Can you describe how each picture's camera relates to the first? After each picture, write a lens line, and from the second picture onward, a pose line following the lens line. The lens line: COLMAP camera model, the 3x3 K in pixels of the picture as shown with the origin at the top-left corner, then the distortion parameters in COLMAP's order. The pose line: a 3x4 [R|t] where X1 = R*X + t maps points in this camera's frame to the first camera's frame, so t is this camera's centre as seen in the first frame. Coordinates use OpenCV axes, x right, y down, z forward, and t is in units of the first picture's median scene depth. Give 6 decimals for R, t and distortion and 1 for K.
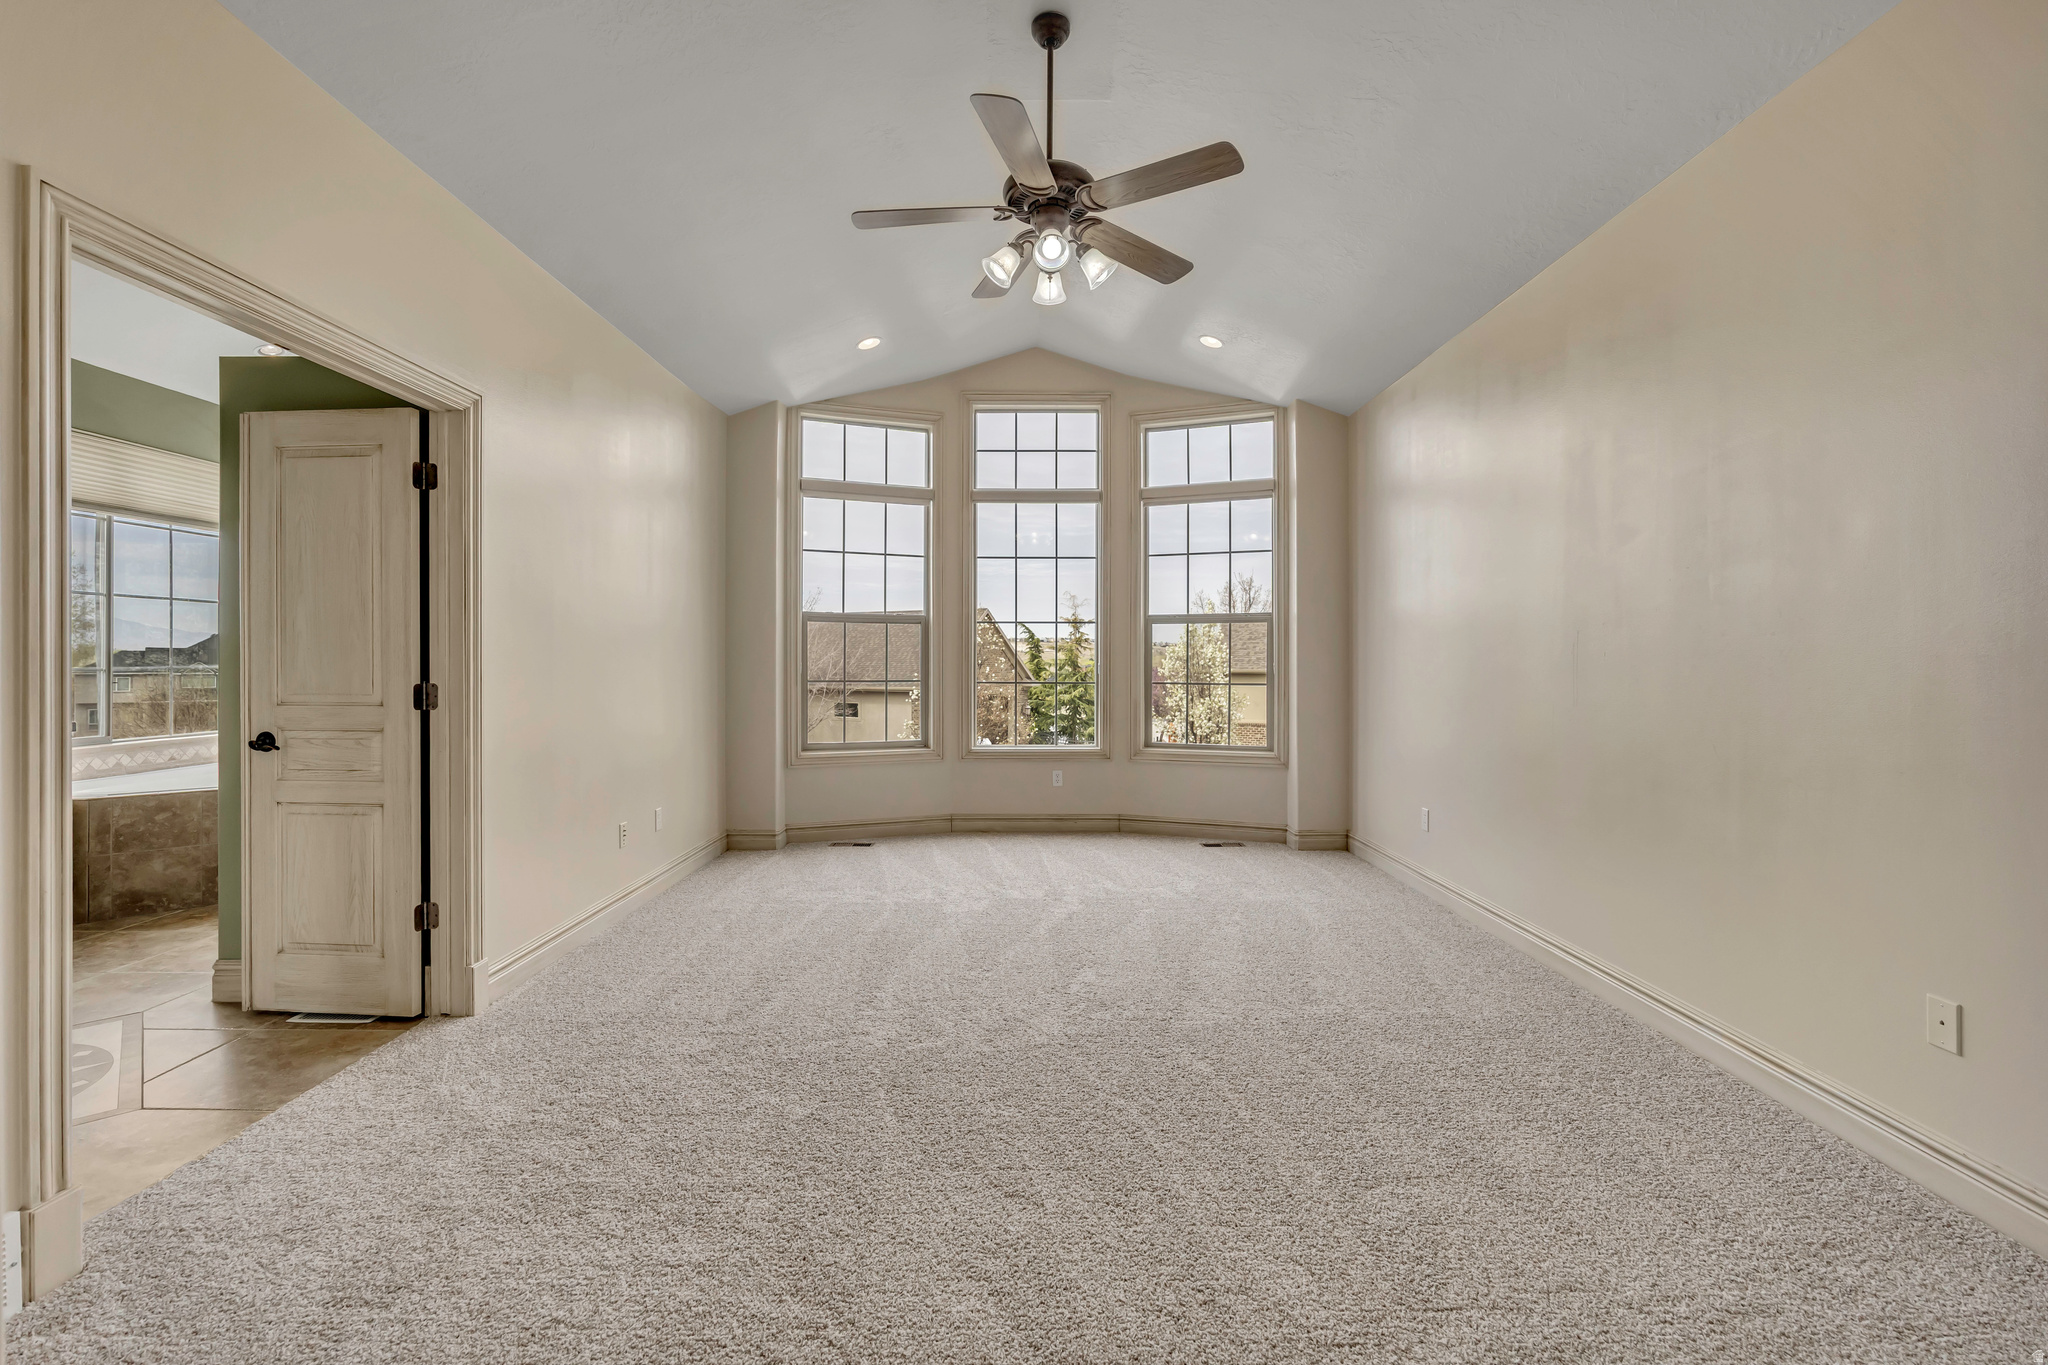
lens RADIAL K [[875.4, 0, 1024.8], [0, 875.4, 675.7], [0, 0, 1]] dist [-0.004526, -0.000600]
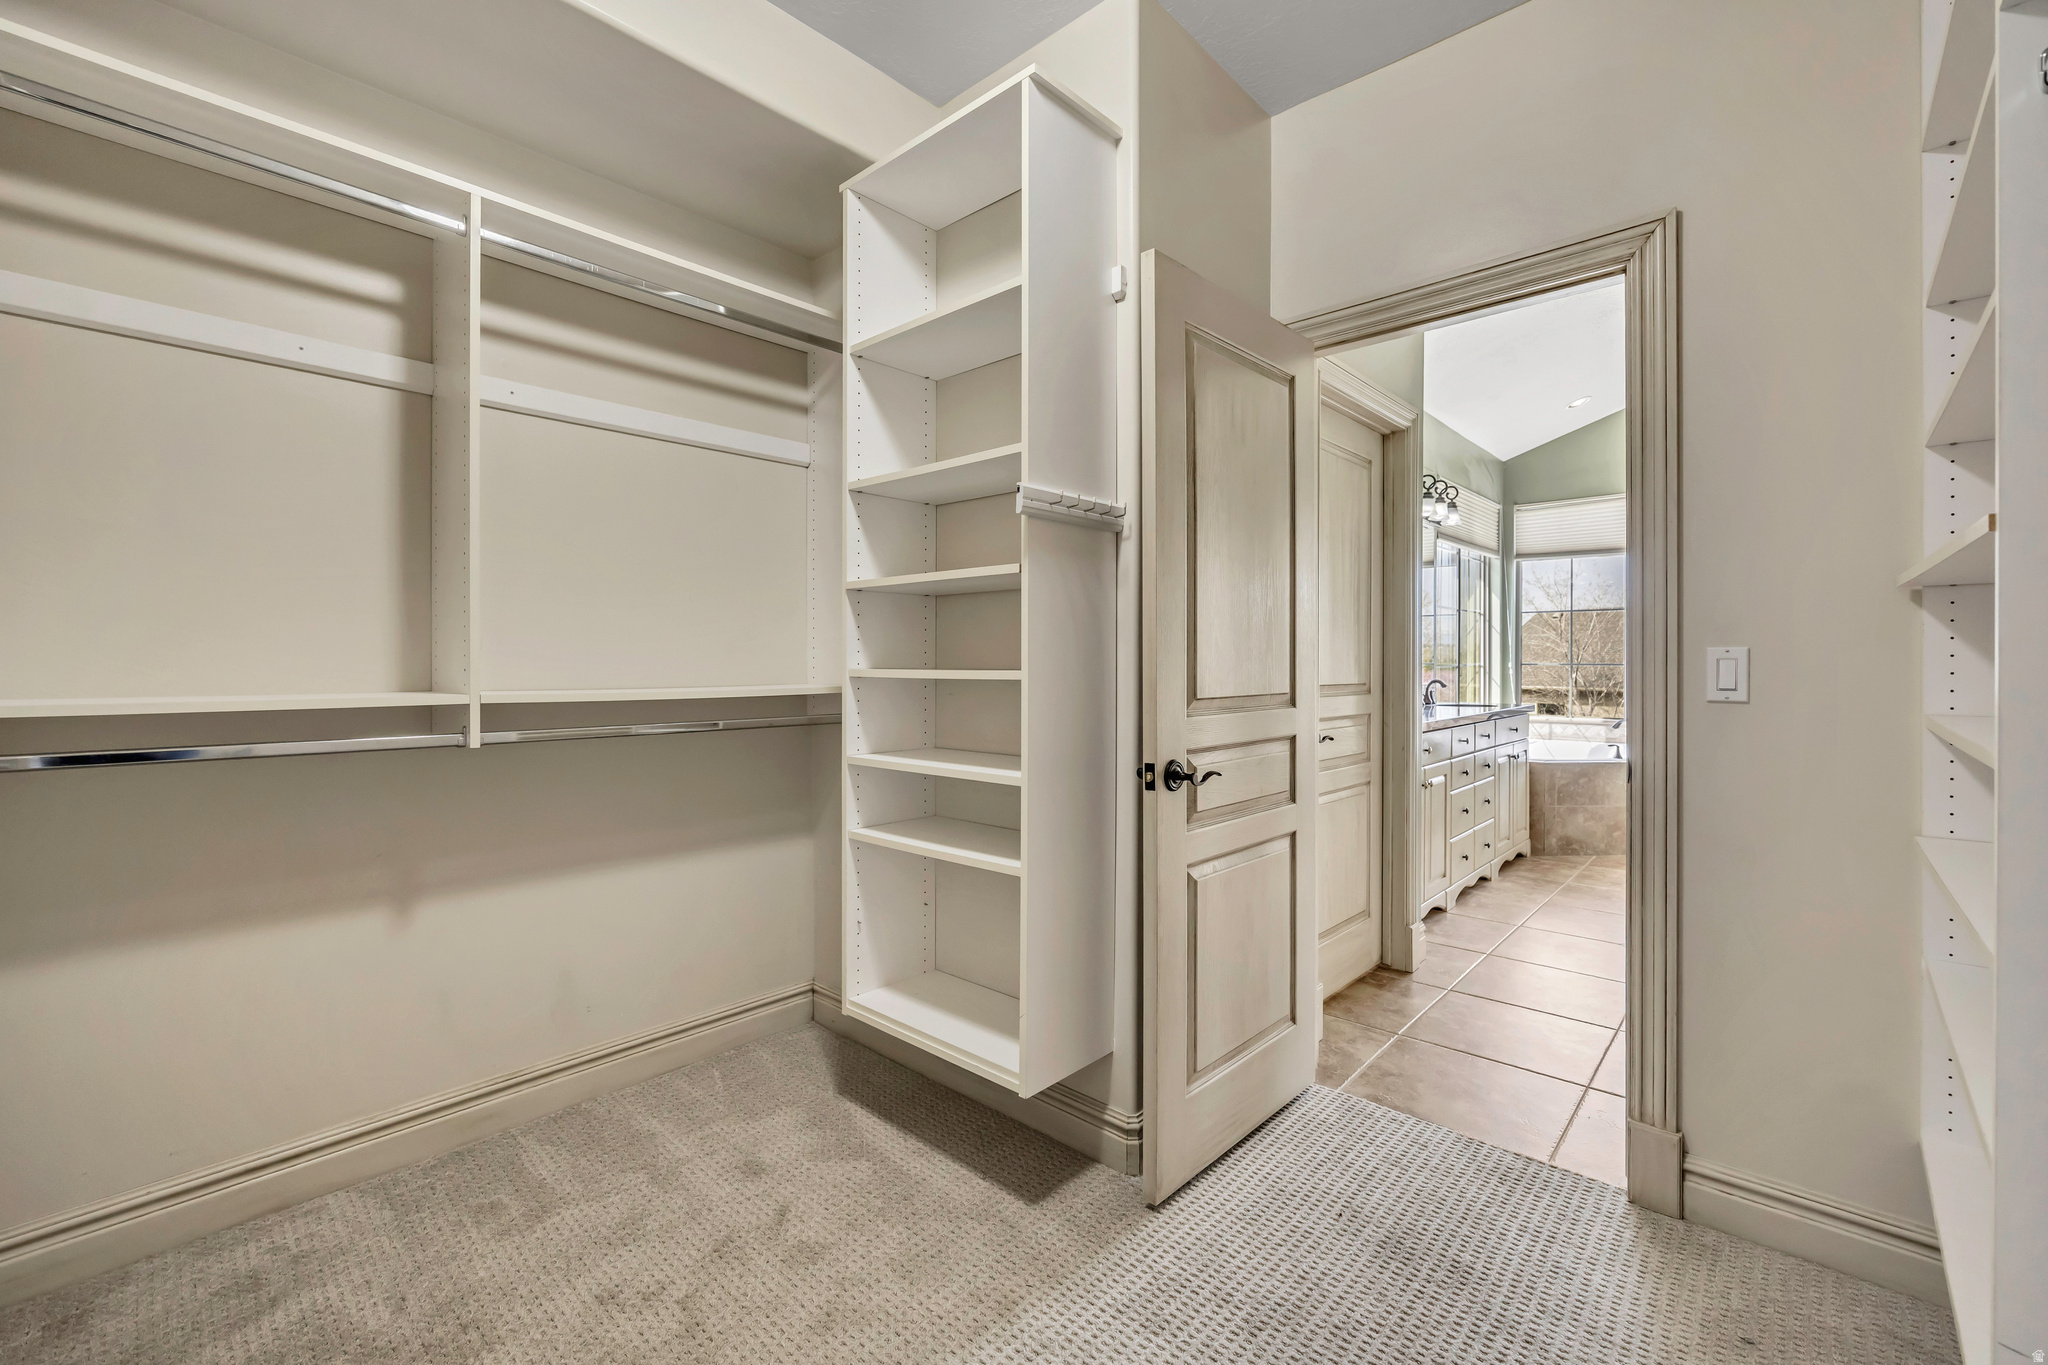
lens RADIAL K [[875.4, 0, 1013.6], [0, 875.4, 665.5], [0, 0, 1]] dist [-0.004526, -0.000600]
pose [[0.738894, -0.000001, -0.673821, -0.741649], [-0.008884, 0.999913, -0.009744, 0.012275], [0.673763, 0.013186, 0.738830, -0.513073]]
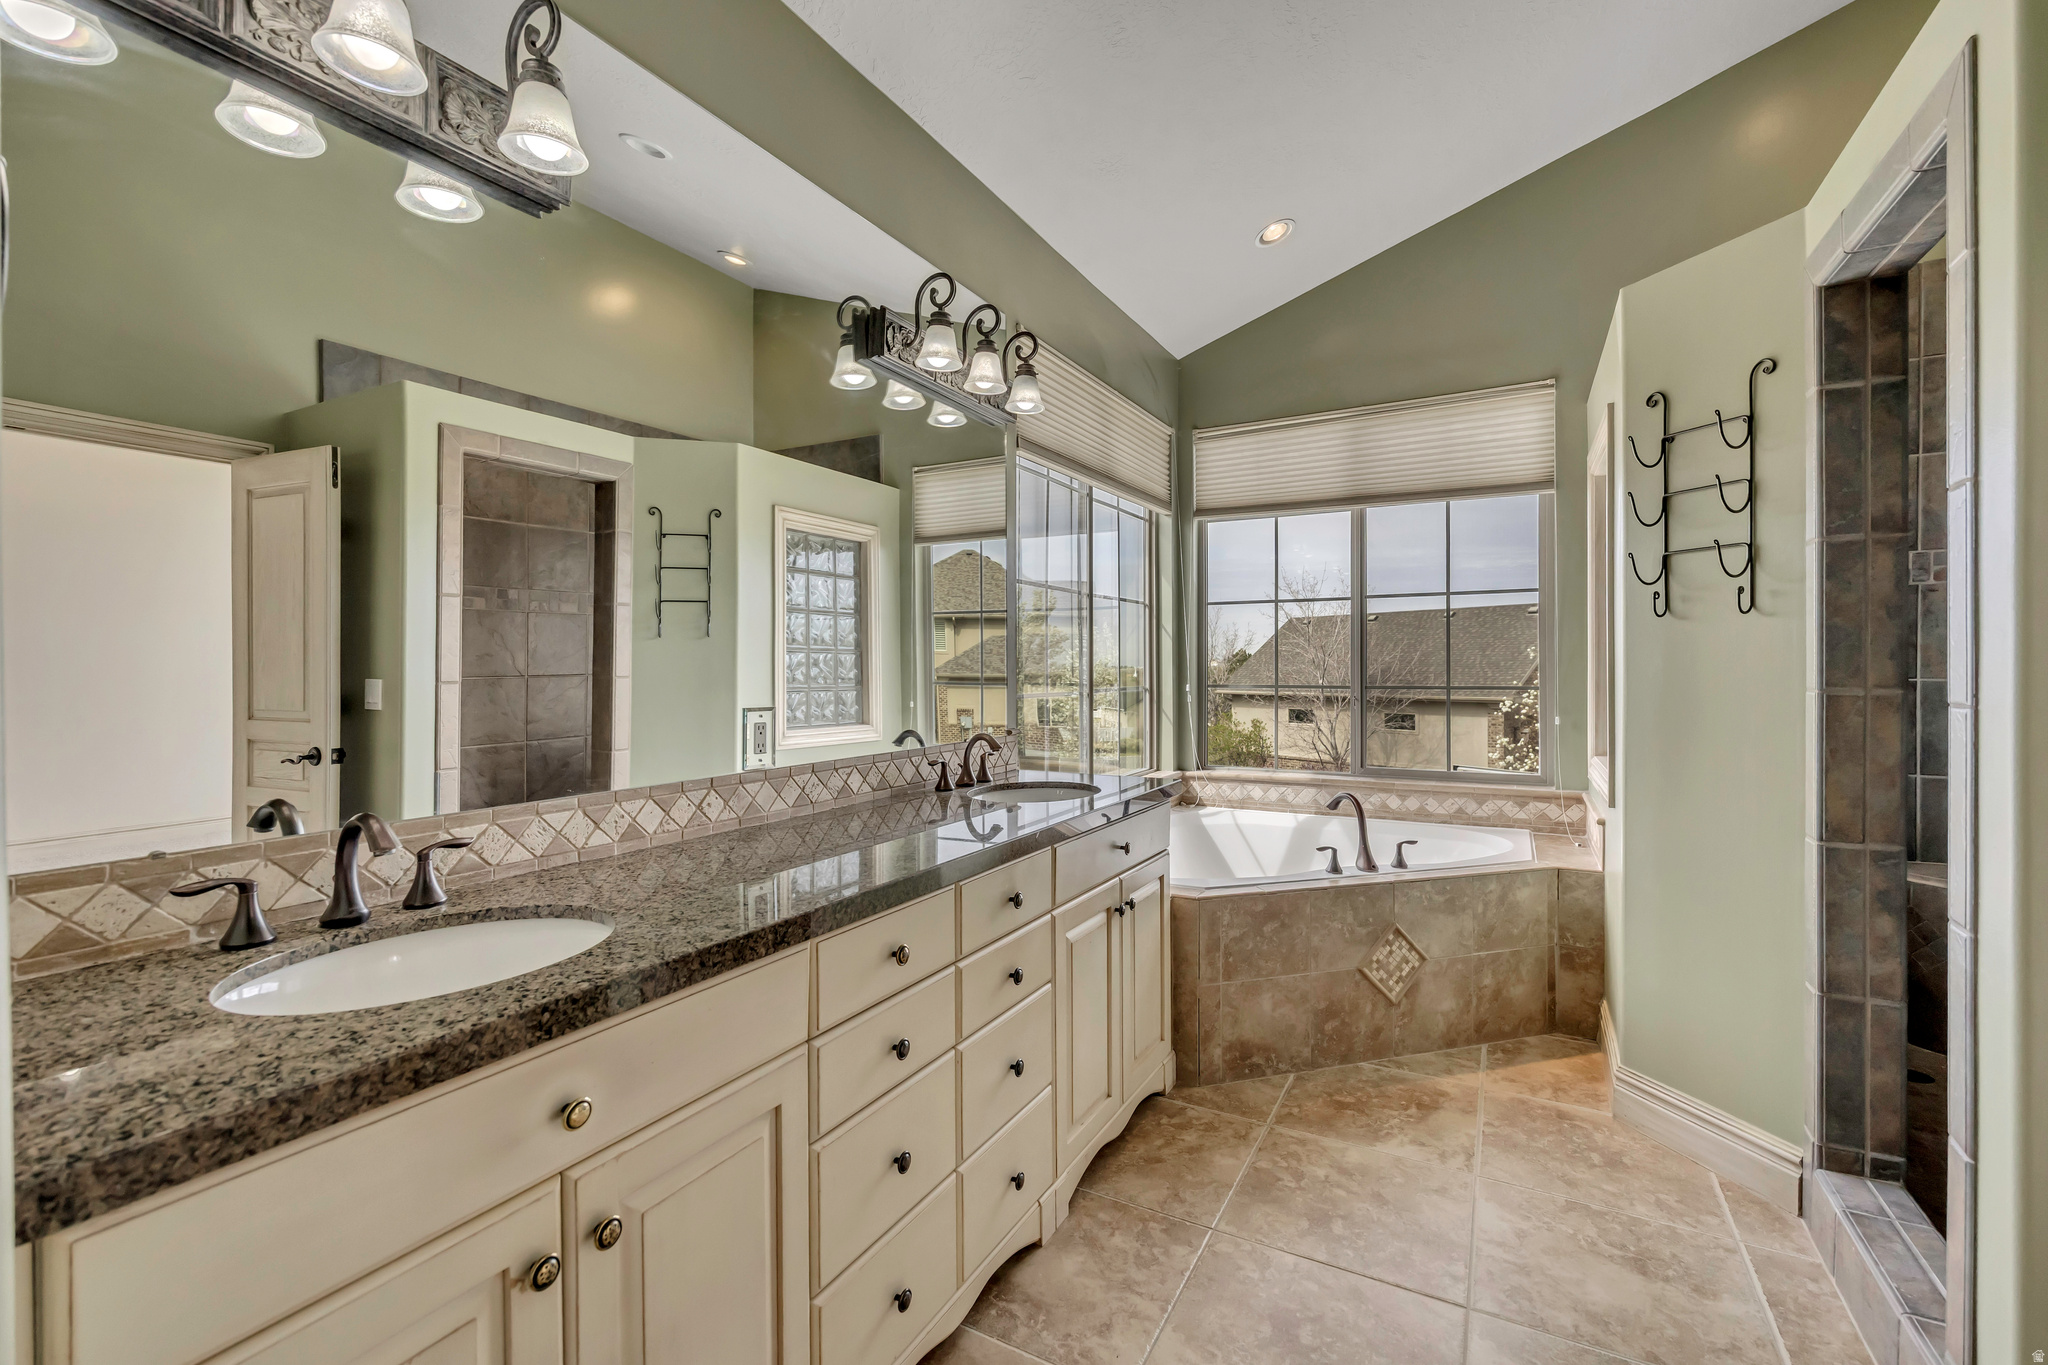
lens RADIAL K [[875.4, 0, 1028.0], [0, 875.4, 671.9], [0, 0, 1]] dist [-0.004526, -0.000600]
pose [[0.877747, -0.003927, -0.479109, -0.834070], [-0.000676, 0.999955, -0.009433, -0.021661], [0.479124, 0.008604, 0.877705, 0.340585]]
